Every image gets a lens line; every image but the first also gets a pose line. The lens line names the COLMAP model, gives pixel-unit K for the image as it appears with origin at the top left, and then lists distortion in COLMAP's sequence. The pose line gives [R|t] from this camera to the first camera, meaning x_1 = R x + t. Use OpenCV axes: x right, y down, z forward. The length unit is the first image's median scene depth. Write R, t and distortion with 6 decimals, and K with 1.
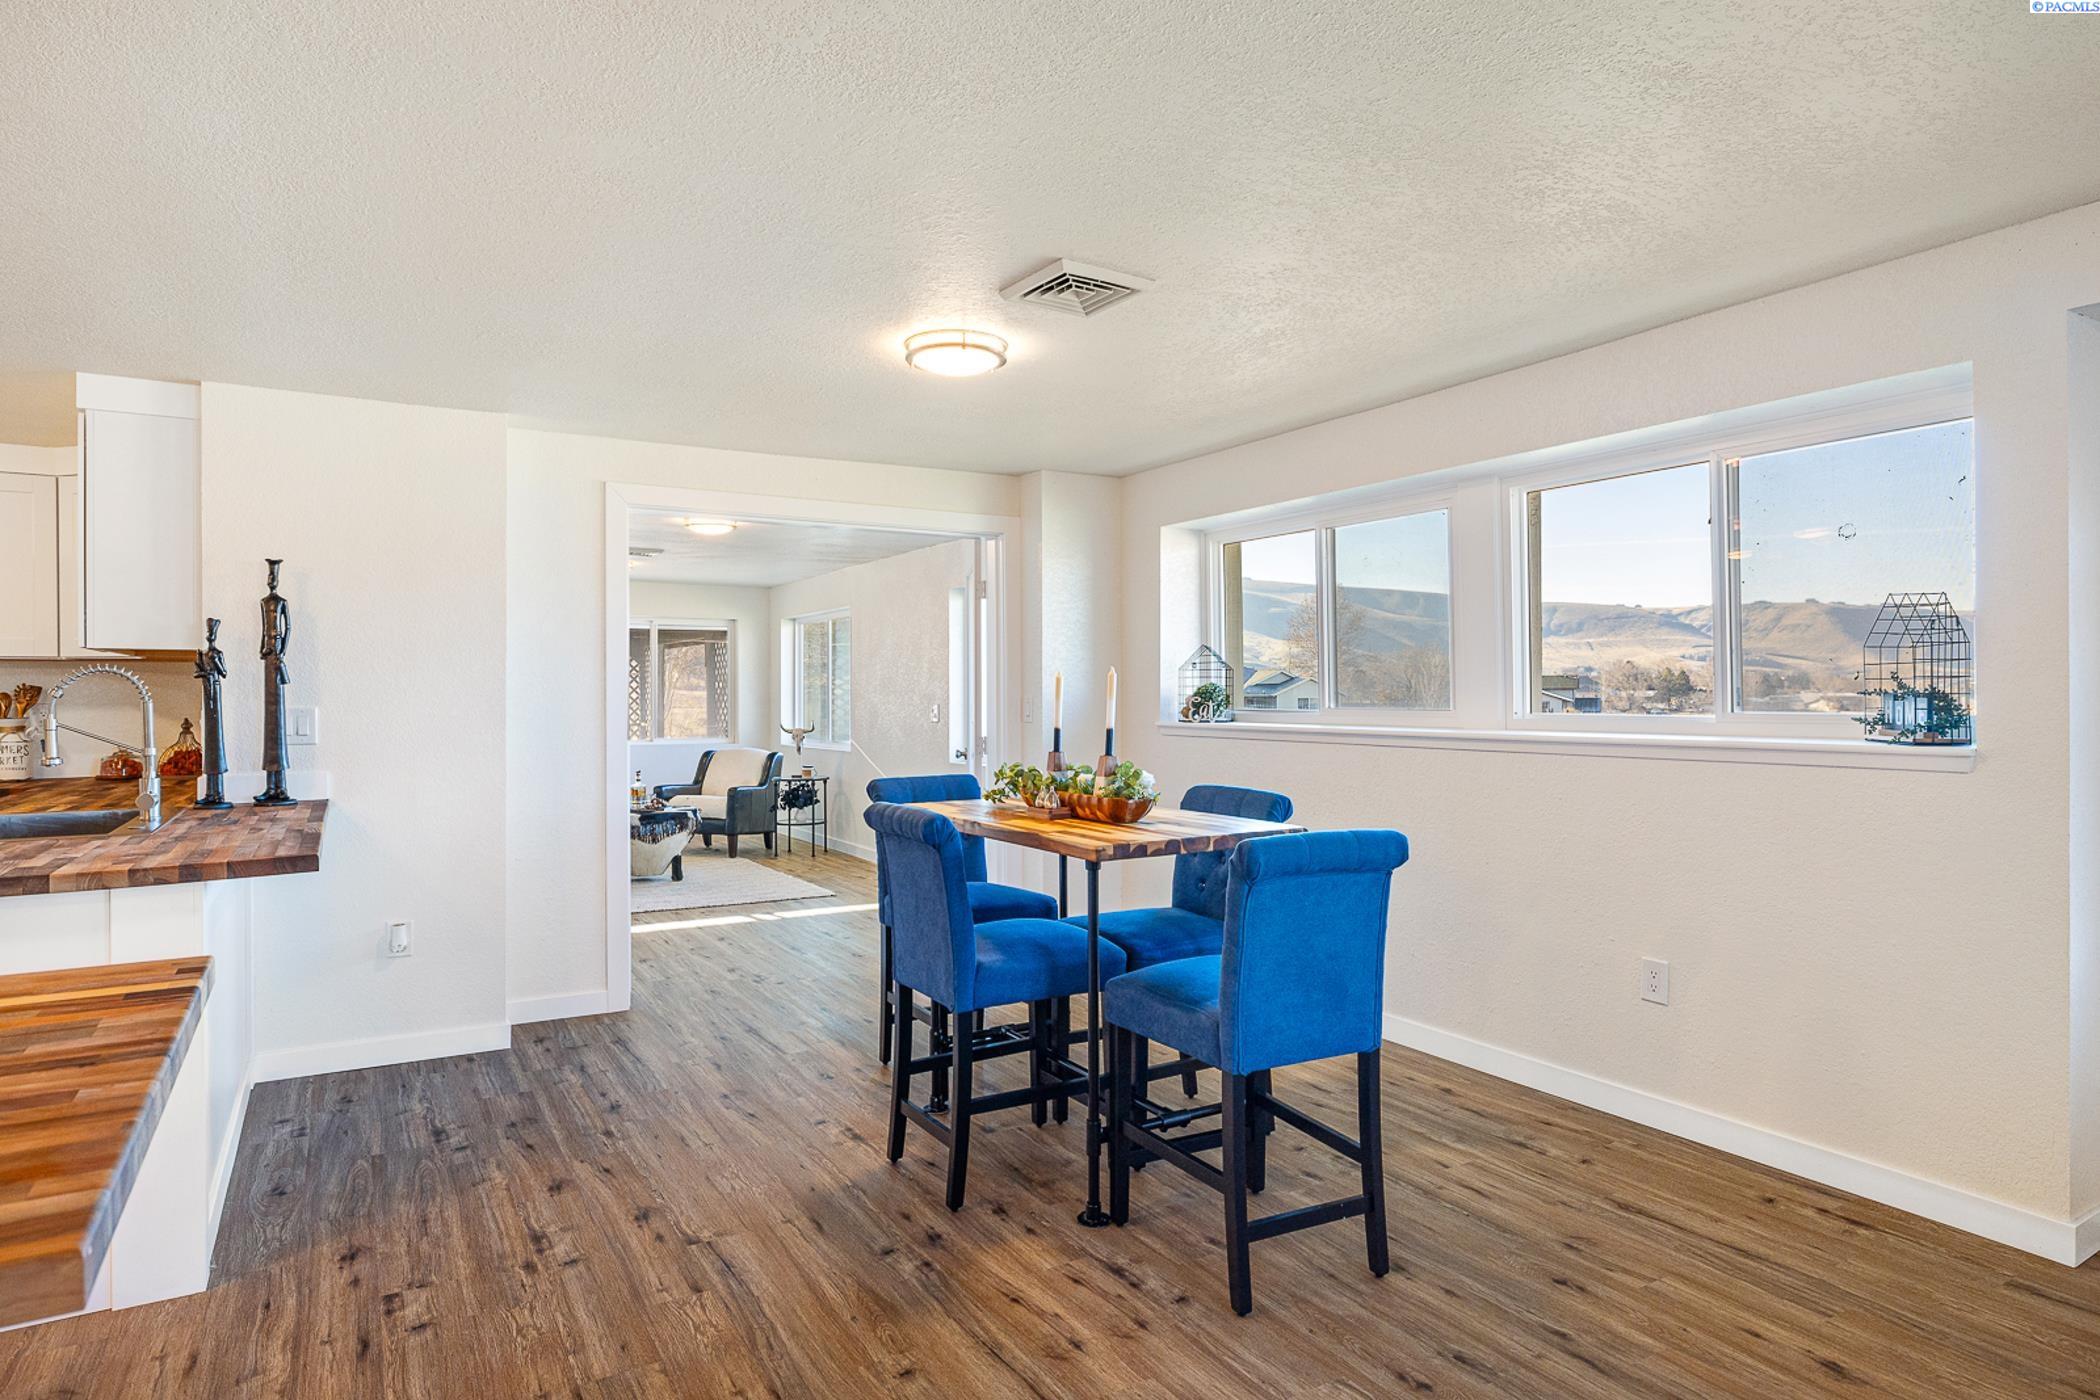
lens RADIAL K [[1181.5, 0, 1050.0], [0, 1181.5, 700.0], [0, 0, 1]] dist [-0.001313, -0.000345]
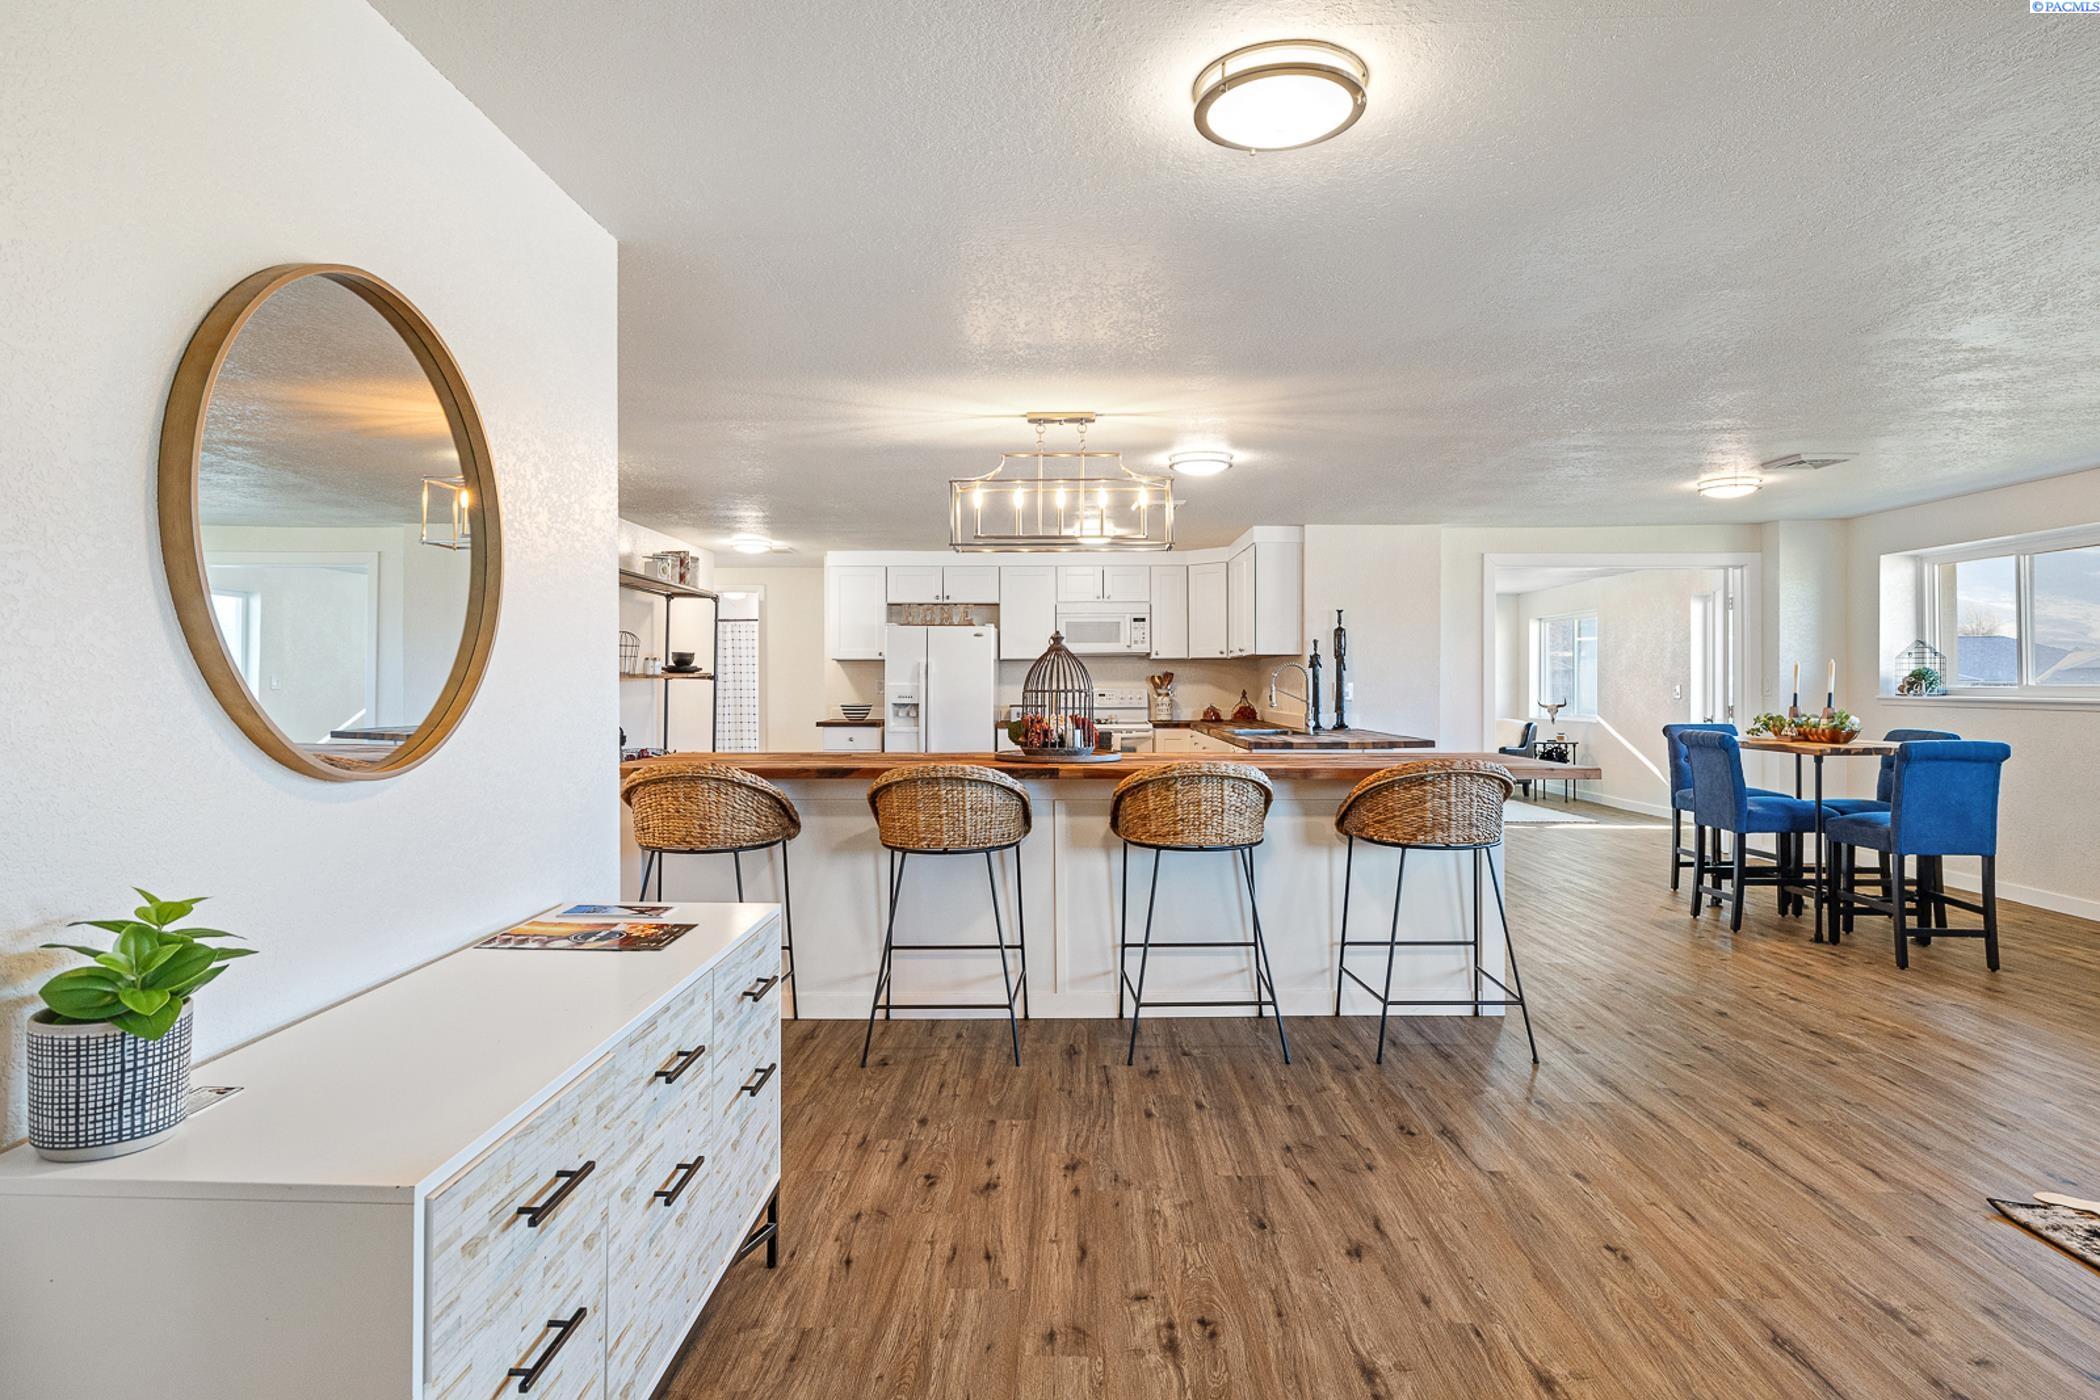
lens RADIAL K [[1167.4, 0, 1045.4], [0, 1167.4, 681.5], [0, 0, 1]] dist [0.001897, -0.000608]
pose [[0.849991, 0.000511, -0.526796, -0.025436], [-0.003006, 0.999988, -0.003880, 0.015078], [0.526788, 0.004882, 0.849983, -1.022484]]
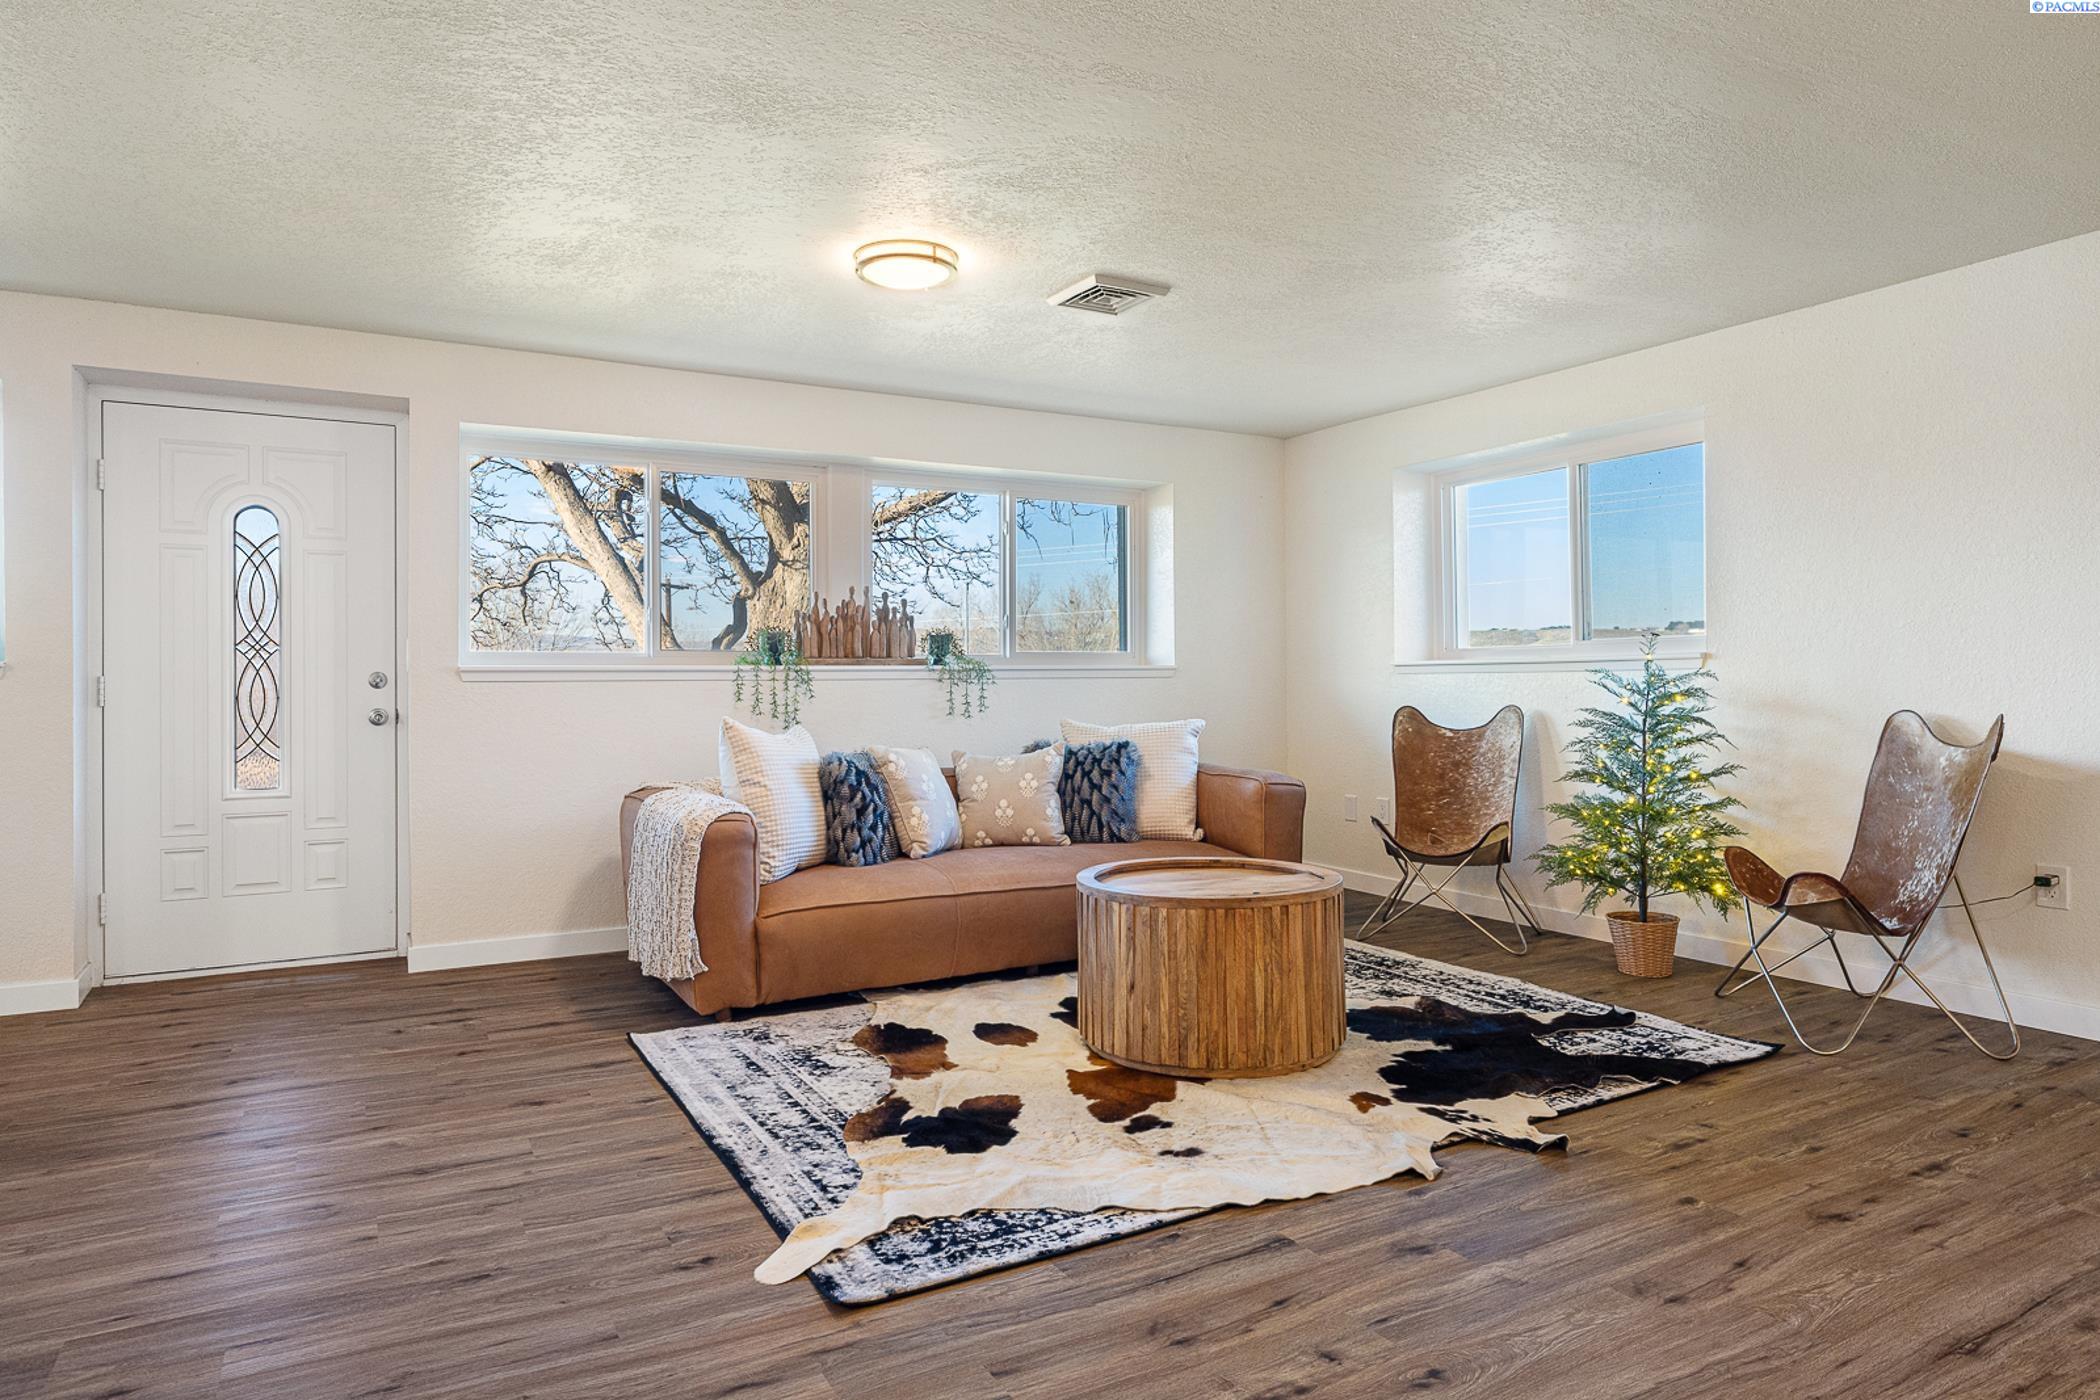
lens RADIAL K [[1235.9, 0, 1042.8], [0, 1235.9, 684.0], [0, 0, 1]] dist [-0.001815, 0.000506]
pose [[0.027067, 0.001167, 0.999633, -0.462617], [0.010796, 0.999941, -0.001460, 0.061145], [-0.999575, 0.010831, 0.027053, -0.186073]]
